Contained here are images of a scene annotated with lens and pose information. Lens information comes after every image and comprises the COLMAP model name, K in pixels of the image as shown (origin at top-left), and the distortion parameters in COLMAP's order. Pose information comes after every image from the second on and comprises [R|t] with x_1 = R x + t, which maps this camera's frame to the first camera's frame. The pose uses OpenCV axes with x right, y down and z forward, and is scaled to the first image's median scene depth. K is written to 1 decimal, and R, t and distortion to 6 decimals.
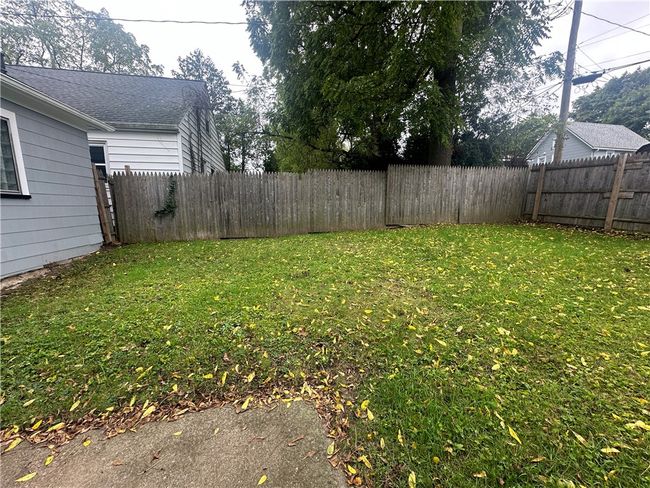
lens RADIAL K [[259.3, 0, 325.7], [0, 259.3, 244.8], [0, 0, 1]] dist [-0.003445, -0.000460]
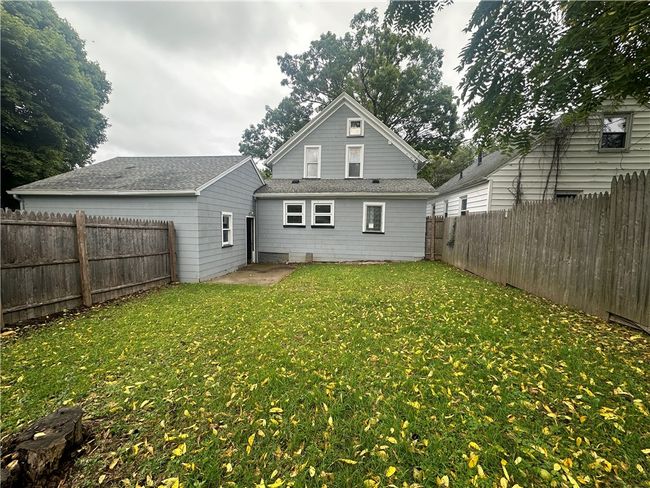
lens RADIAL K [[259.3, 0, 326.1], [0, 259.3, 242.8], [0, 0, 1]] dist [-0.003445, -0.000460]
pose [[-0.322927, 0.069375, -0.943878, 1.292746], [-0.153134, 0.980338, 0.124447, -0.277501], [0.933953, 0.184727, -0.305954, 1.080697]]
